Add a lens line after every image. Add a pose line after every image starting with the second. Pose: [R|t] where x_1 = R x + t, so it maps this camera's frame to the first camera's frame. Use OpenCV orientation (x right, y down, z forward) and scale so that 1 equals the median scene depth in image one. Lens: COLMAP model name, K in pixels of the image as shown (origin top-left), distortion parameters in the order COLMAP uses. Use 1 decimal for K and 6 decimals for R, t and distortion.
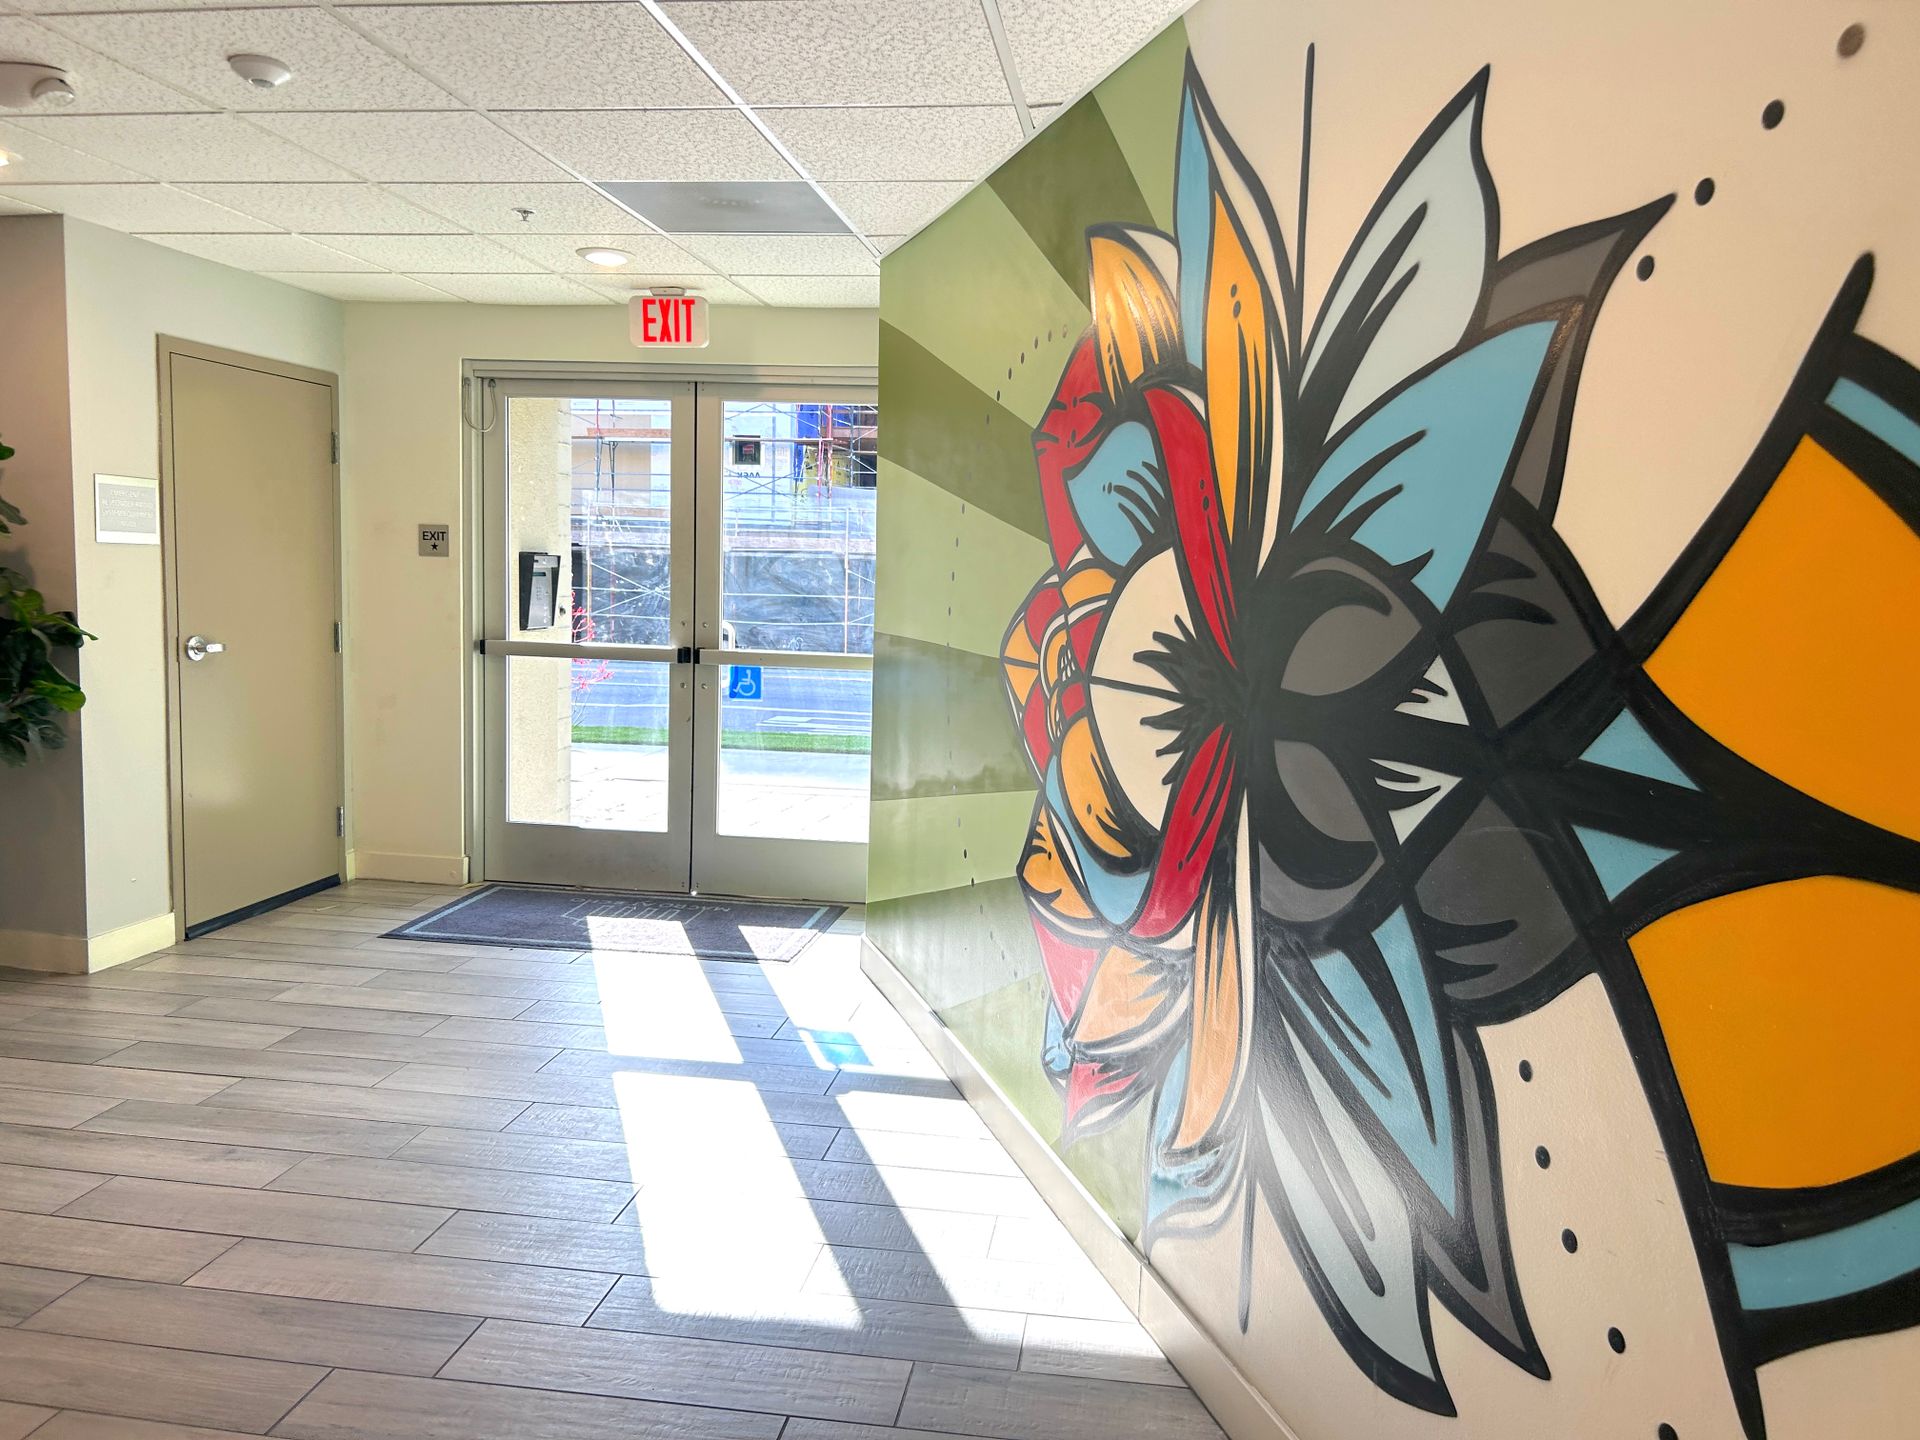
lens RADIAL K [[1469.2, 0, 965.0], [0, 1469.2, 725.9], [0, 0, 1]] dist [0.087956, -0.129016]
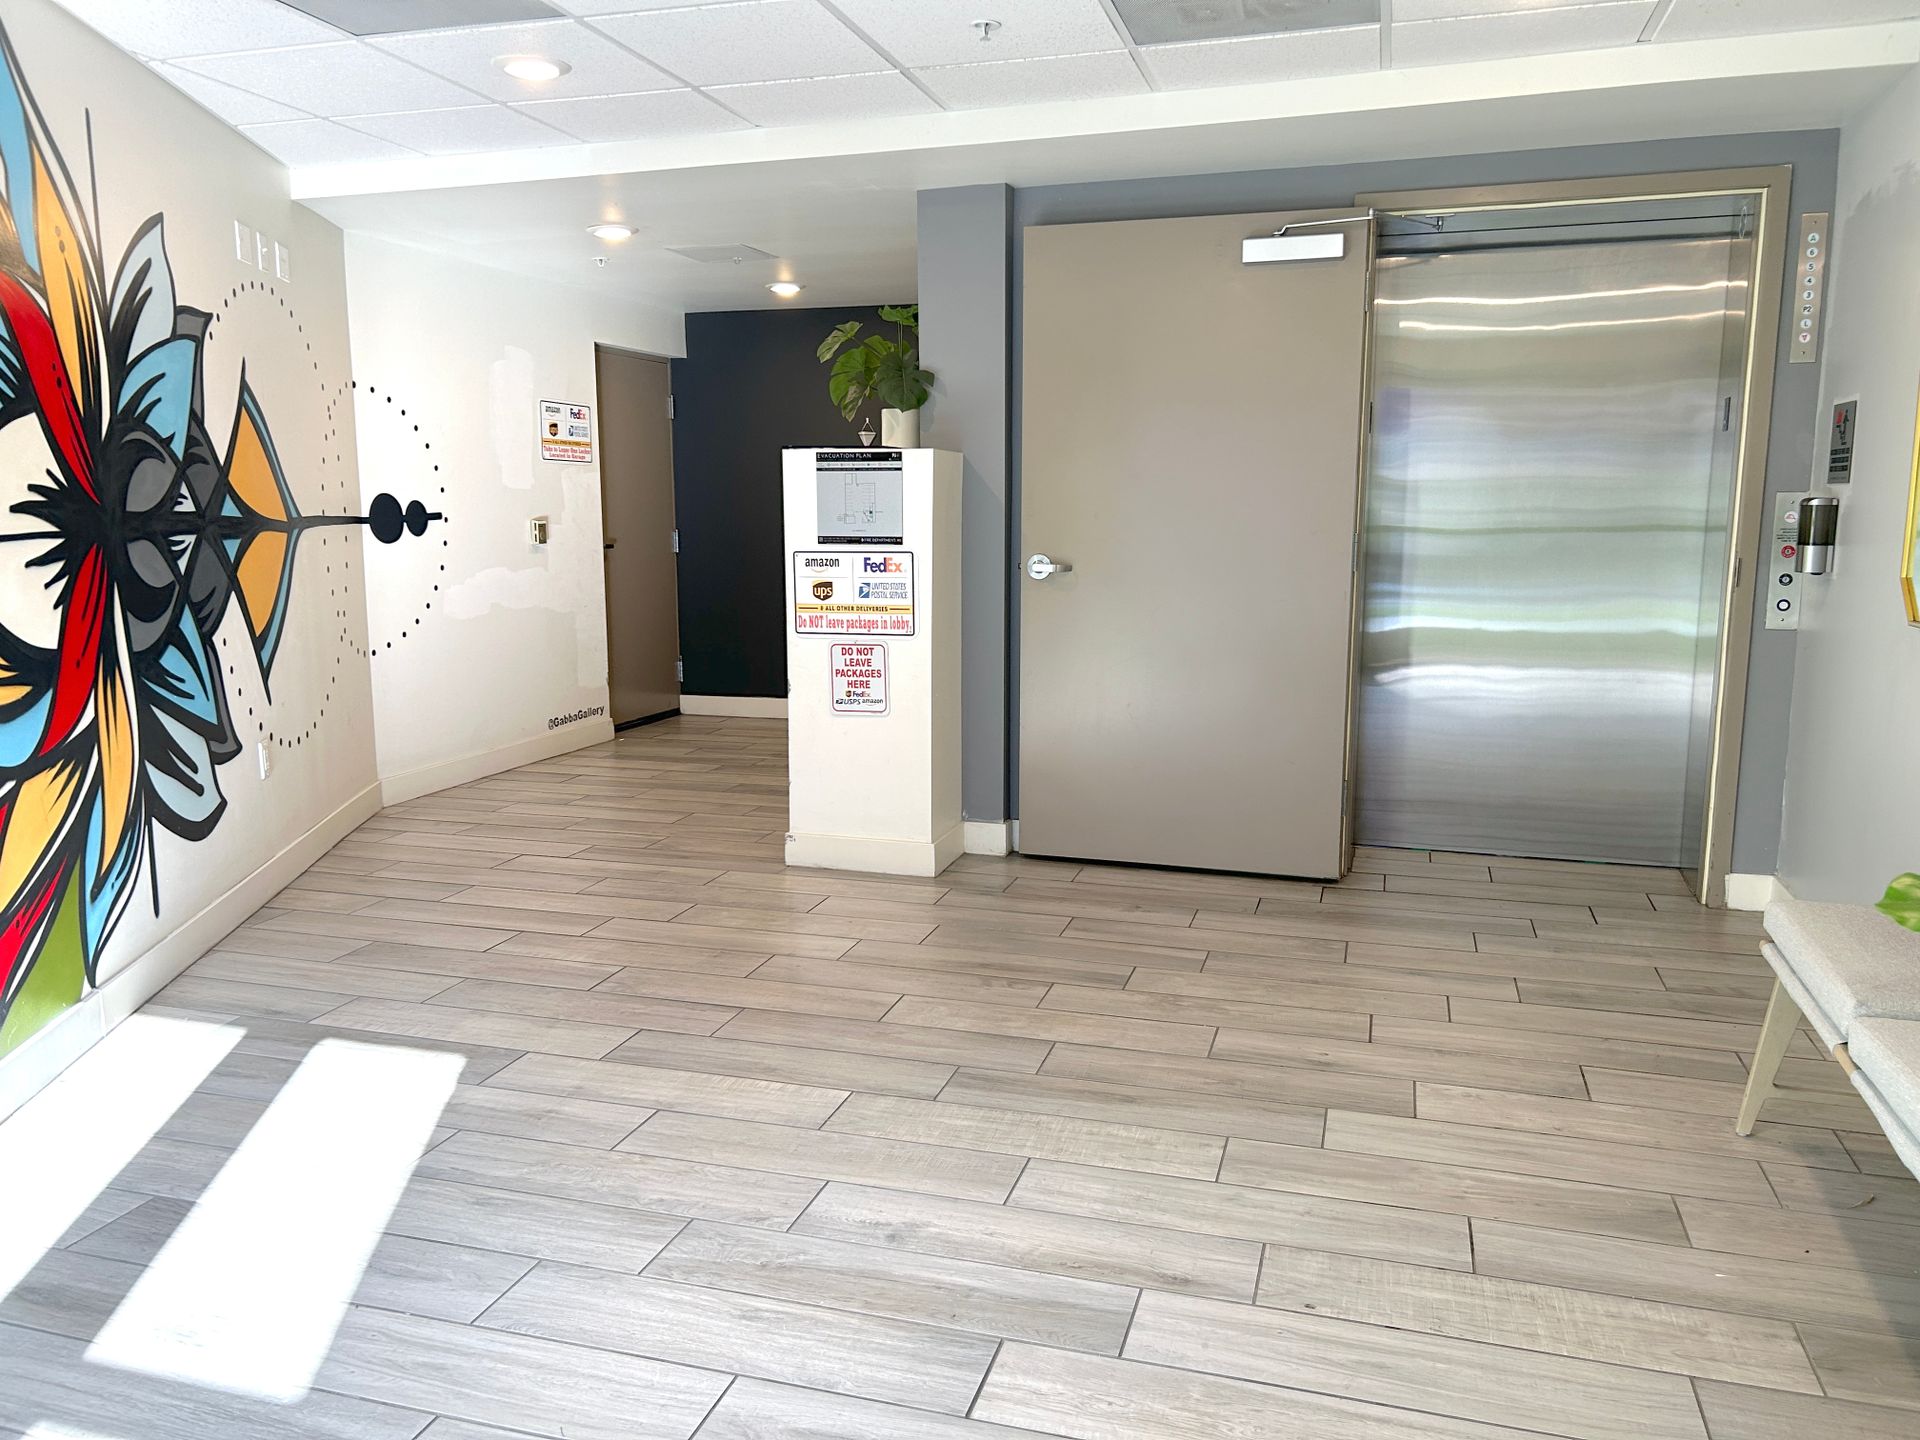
lens RADIAL K [[1469.2, 0, 965.0], [0, 1469.2, 725.9], [0, 0, 1]] dist [0.087956, -0.129016]
pose [[-0.989259, -0.053471, 0.136039, -0.403624], [-0.016409, 0.965431, 0.260141, -0.103209], [-0.145246, 0.255115, -0.955939, 1.076051]]
